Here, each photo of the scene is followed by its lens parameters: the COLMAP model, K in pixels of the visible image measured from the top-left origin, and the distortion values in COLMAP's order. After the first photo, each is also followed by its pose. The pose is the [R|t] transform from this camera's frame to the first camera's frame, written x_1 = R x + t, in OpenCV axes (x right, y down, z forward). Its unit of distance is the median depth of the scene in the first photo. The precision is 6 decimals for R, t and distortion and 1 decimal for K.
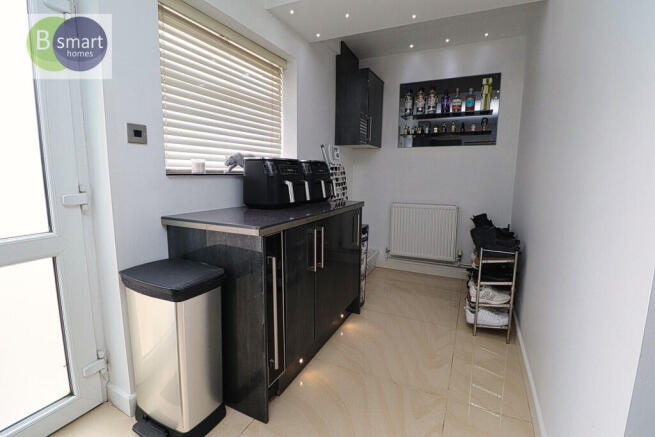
lens RADIAL K [[305.0, 0, 333.4], [0, 305.0, 213.9], [0, 0, 1]] dist [-0.005261, -0.000461]
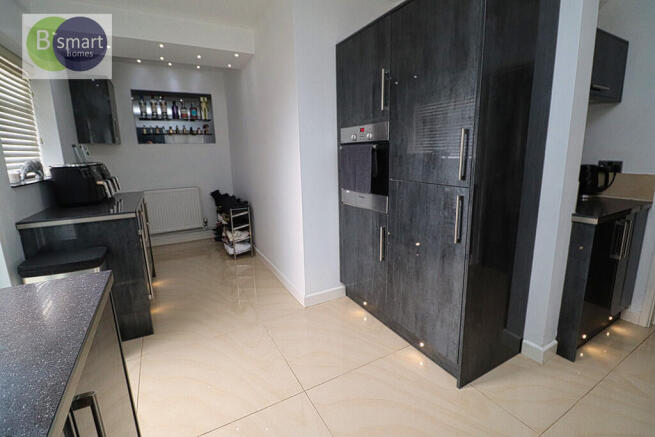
lens RADIAL K [[305.0, 0, 329.5], [0, 305.0, 215.1], [0, 0, 1]] dist [-0.005261, -0.000461]
pose [[0.590324, -0.188651, 0.784811, -0.515384], [0.137027, 0.981613, 0.132888, -0.003970], [-0.795450, 0.029093, 0.605320, -0.460073]]
